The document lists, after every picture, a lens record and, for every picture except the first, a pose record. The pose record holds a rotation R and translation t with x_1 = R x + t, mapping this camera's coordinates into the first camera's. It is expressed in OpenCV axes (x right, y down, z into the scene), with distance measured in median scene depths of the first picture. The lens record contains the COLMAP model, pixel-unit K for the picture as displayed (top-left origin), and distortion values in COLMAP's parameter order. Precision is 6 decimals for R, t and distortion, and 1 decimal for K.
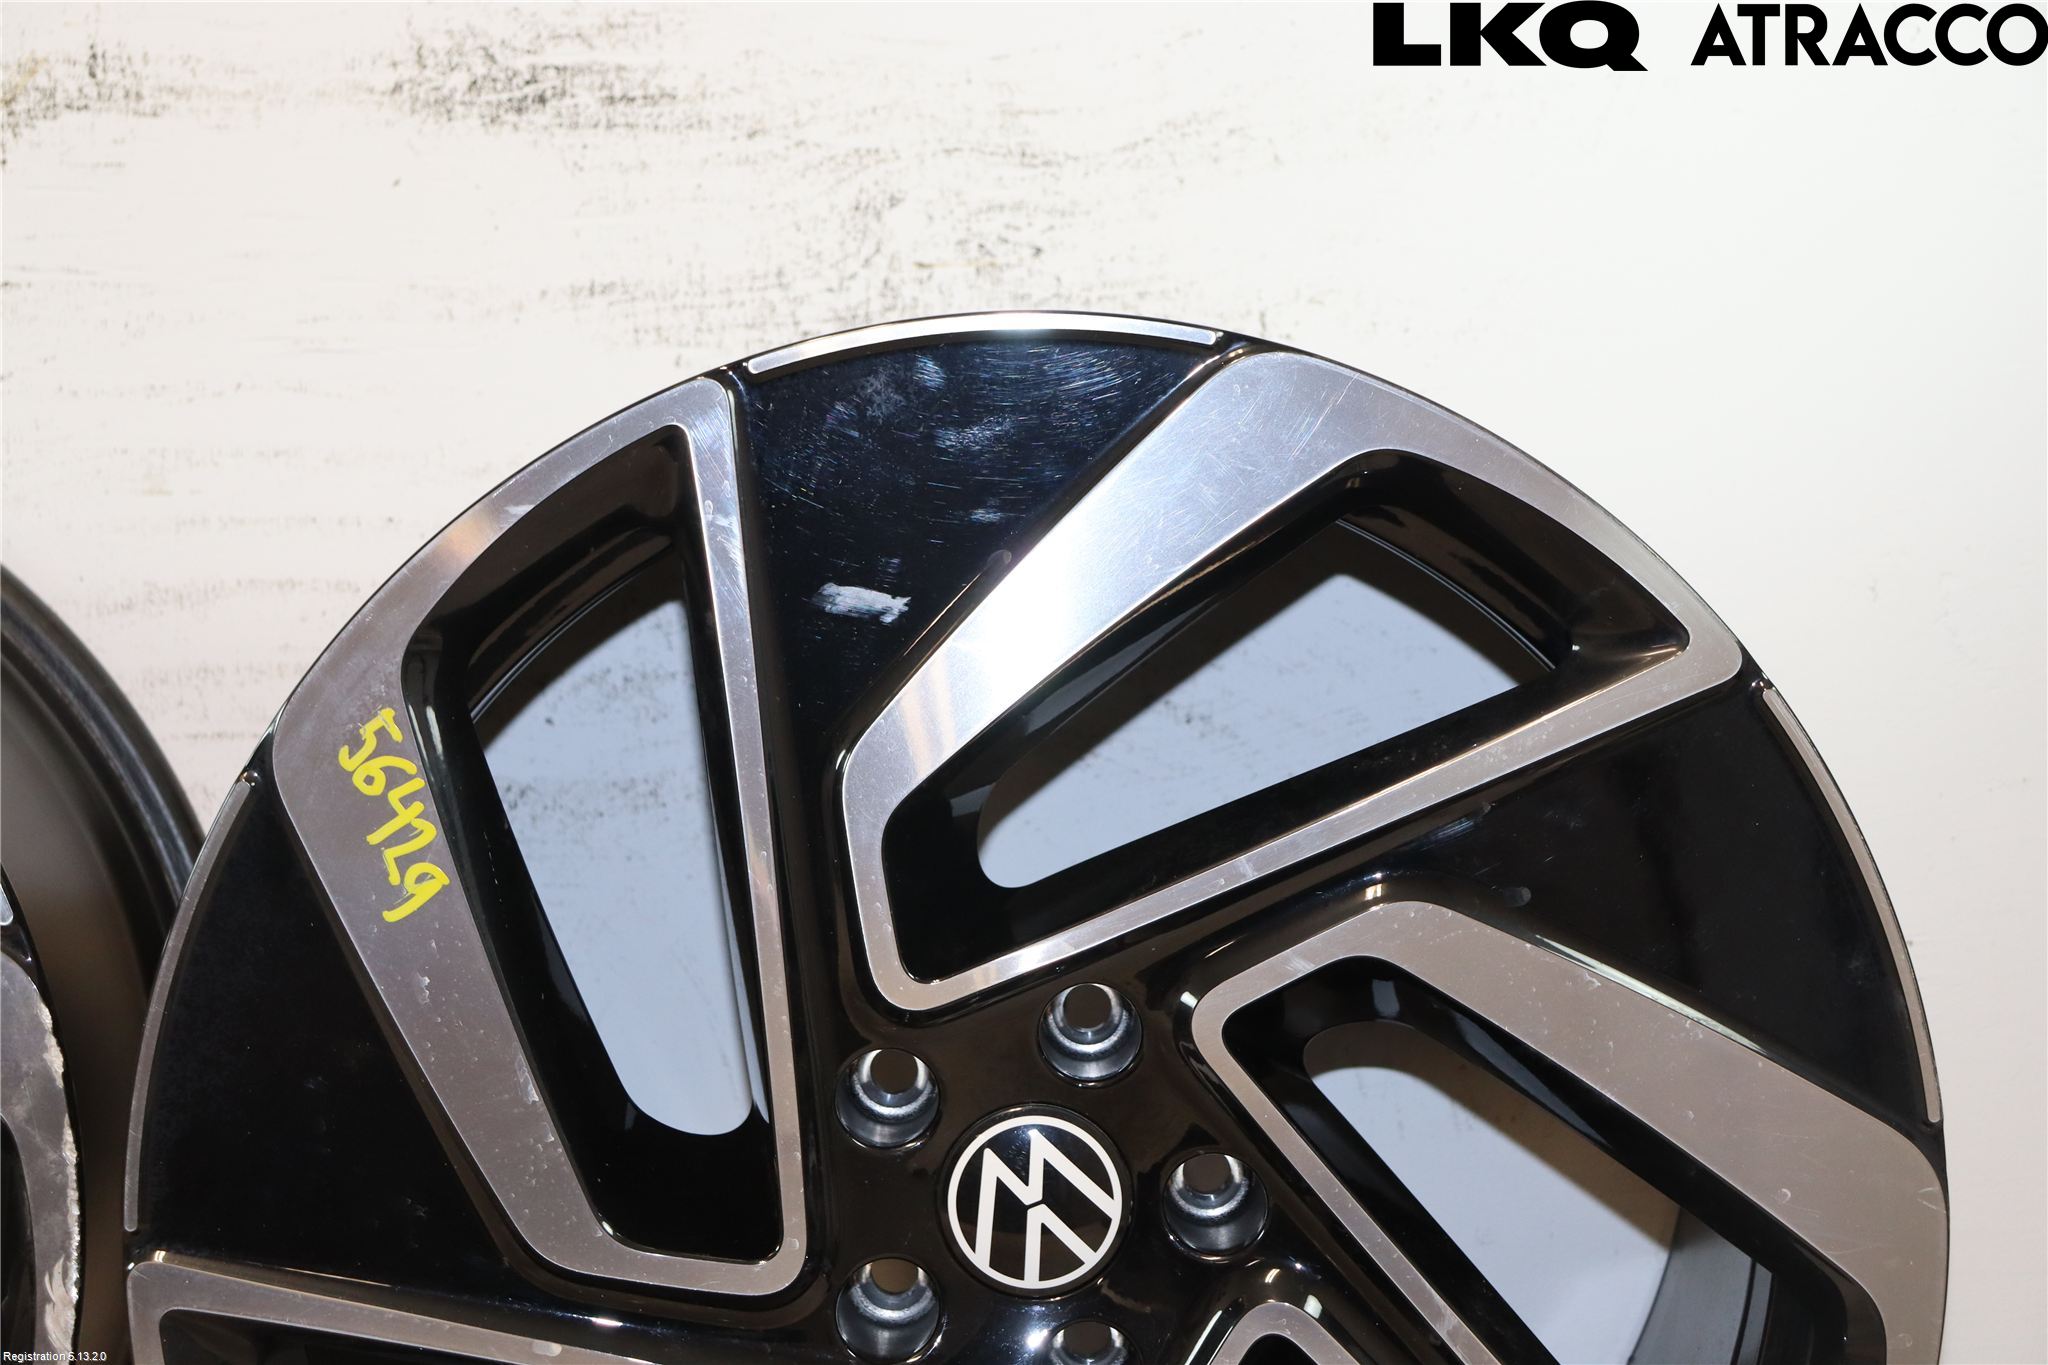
lens RADIAL K [[3392.8, 0, 1024.8], [0, 3392.8, 696.6], [0, 0, 1]] dist [0.074138, 0.554601]
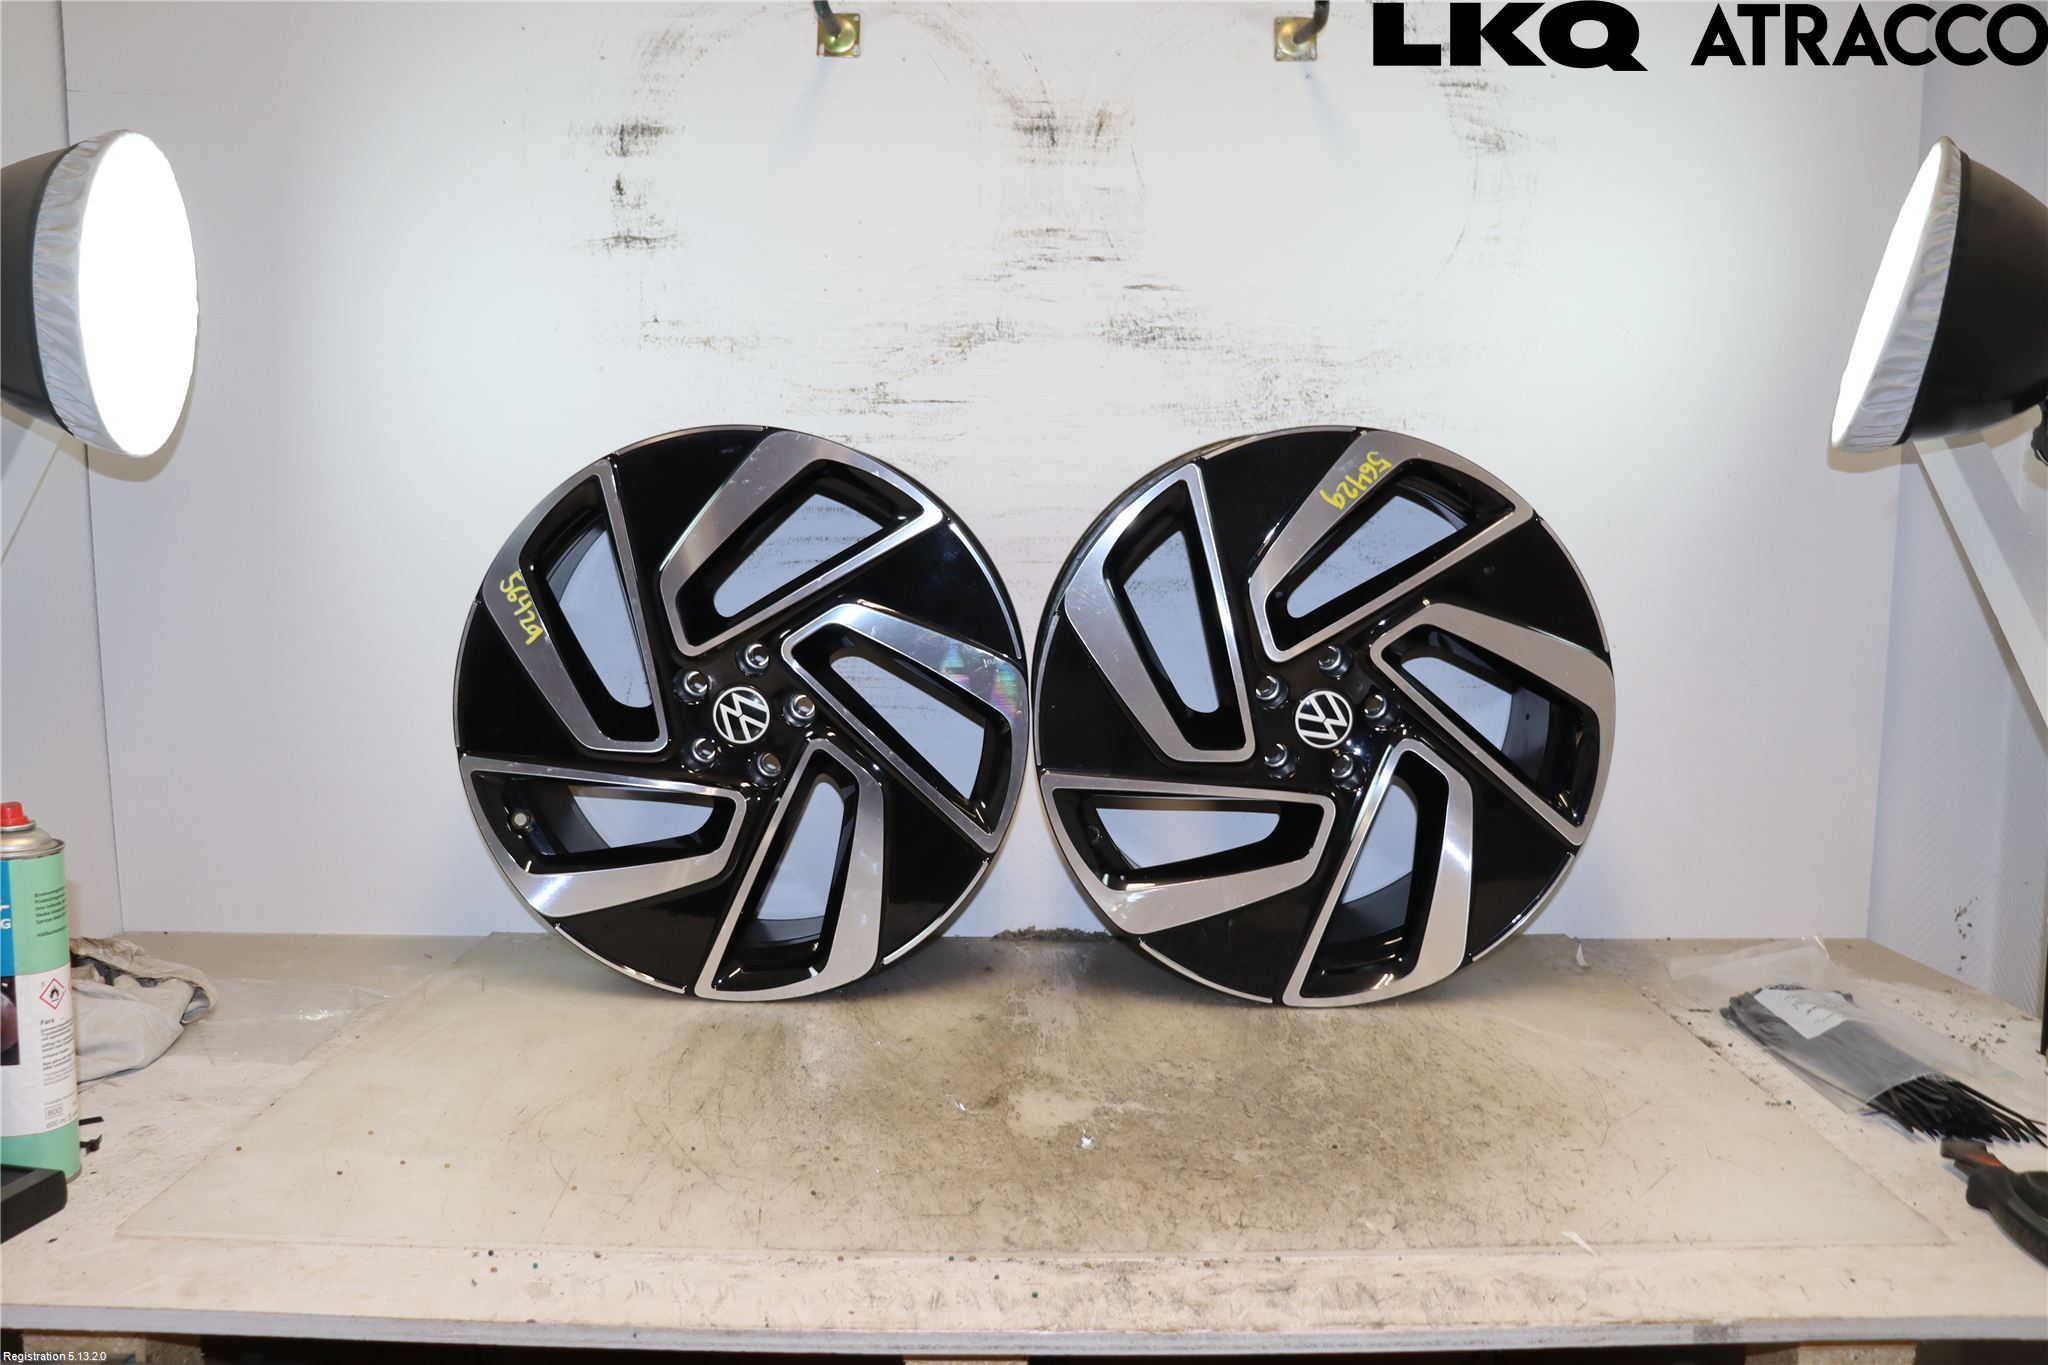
lens RADIAL K [[1711.1, 0, 1026.5], [0, 1711.1, 698.7], [0, 0, 1]] dist [-0.184736, 0.177155]
pose [[0.999848, 0.016432, 0.005773, -0.250087], [-0.016831, 0.996843, 0.077599, 0.014775], [-0.004480, -0.077684, 0.996968, -0.420805]]
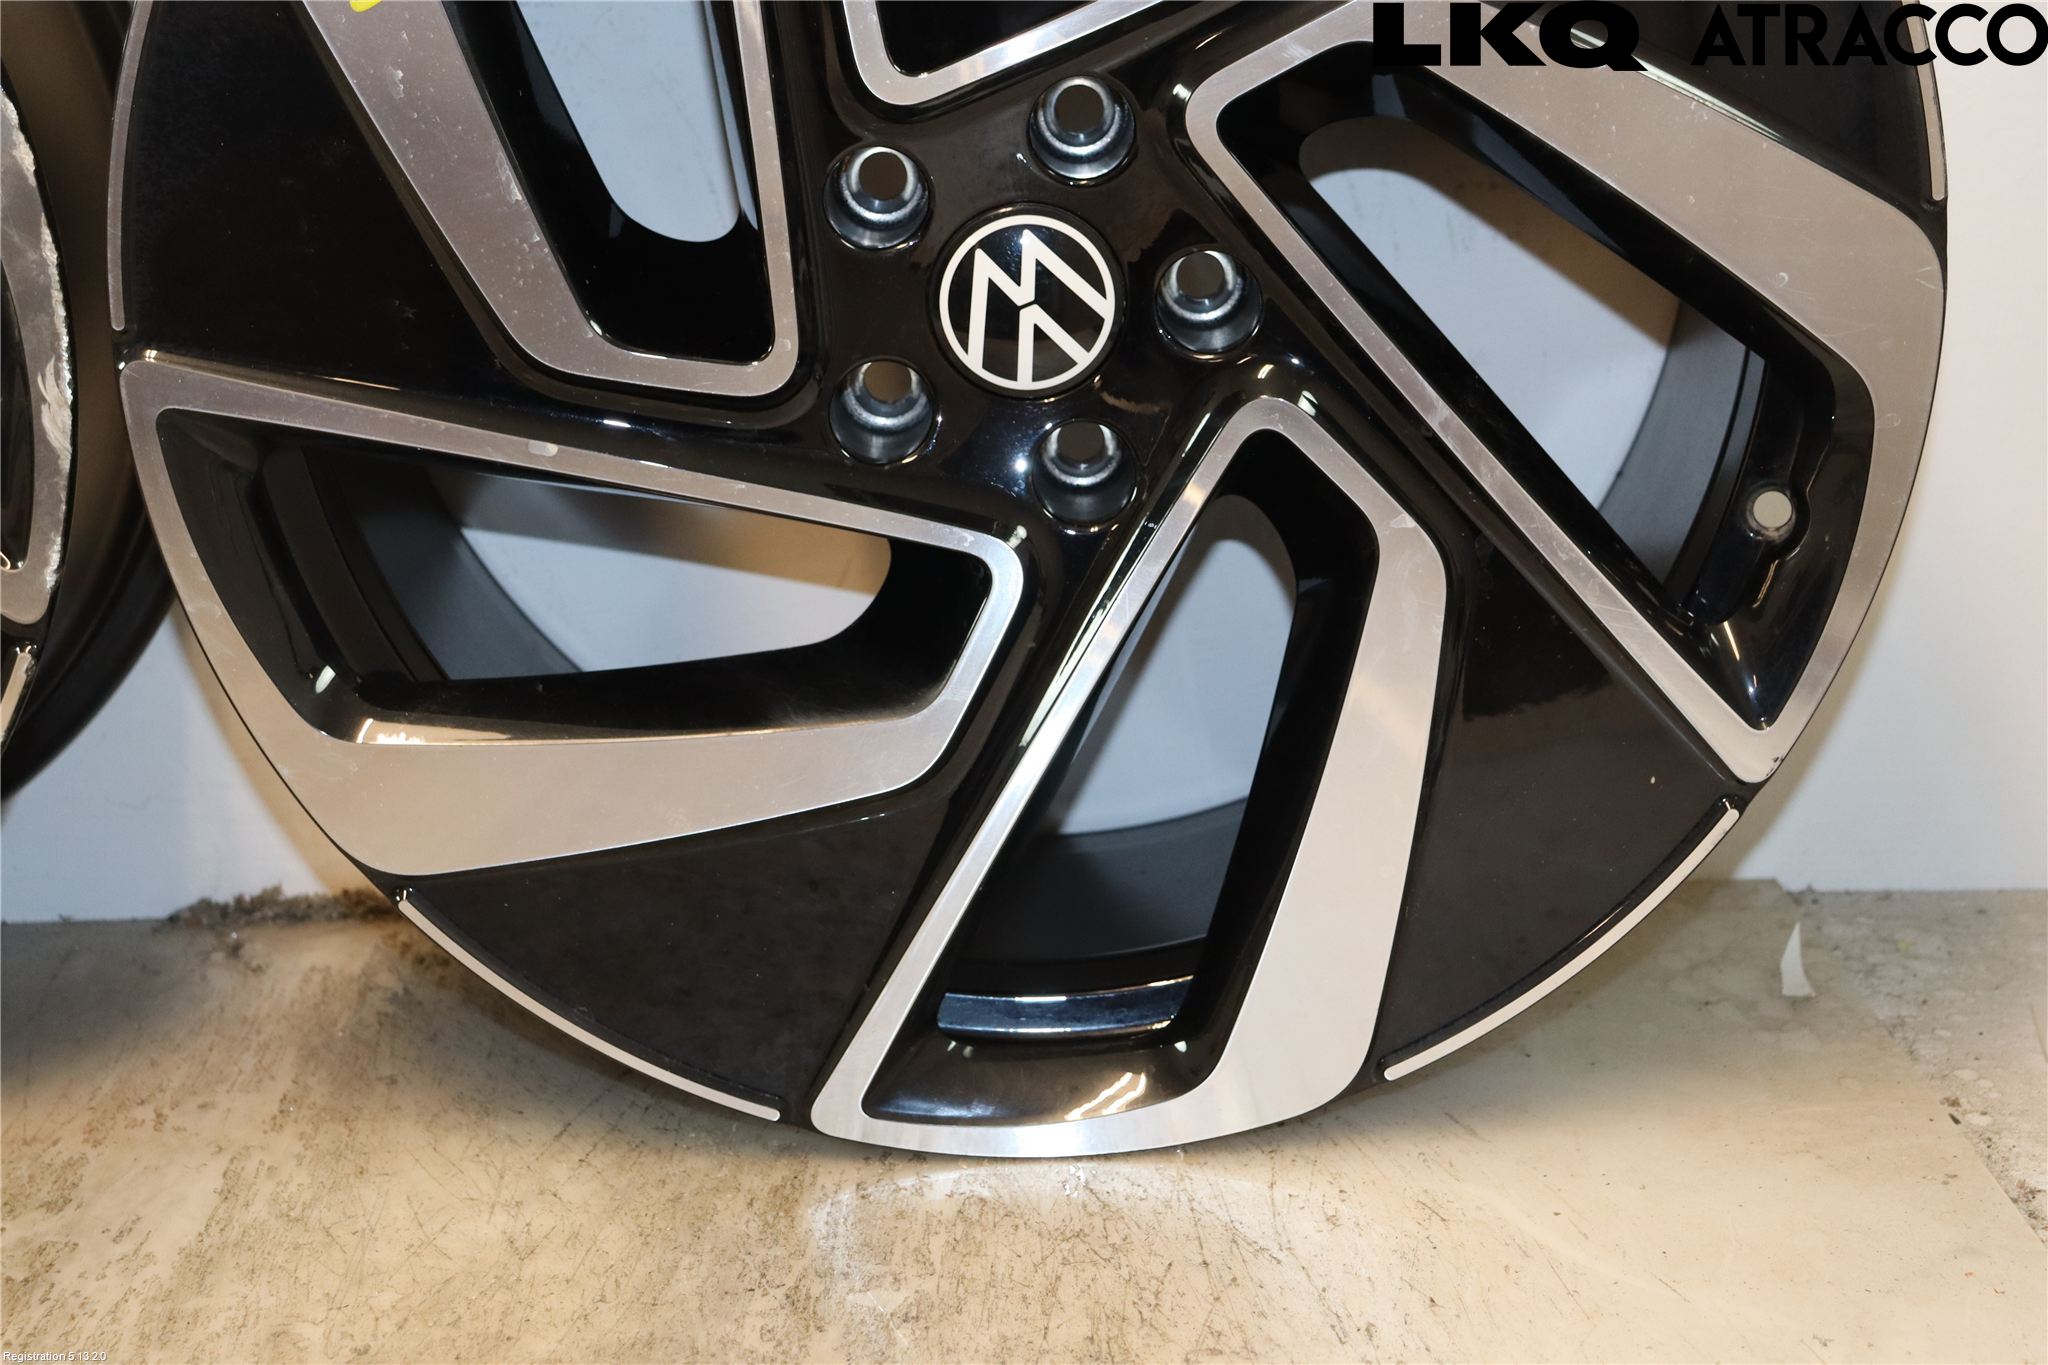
lens RADIAL K [[3392.8, 0, 1024.8], [0, 3392.8, 696.6], [0, 0, 1]] dist [0.074138, 0.554601]
pose [[0.999942, -0.010737, 0.000788, 0.000209], [0.010296, 0.975098, 0.221533, 0.033932], [-0.003147, -0.221512, 0.975152, 0.005665]]
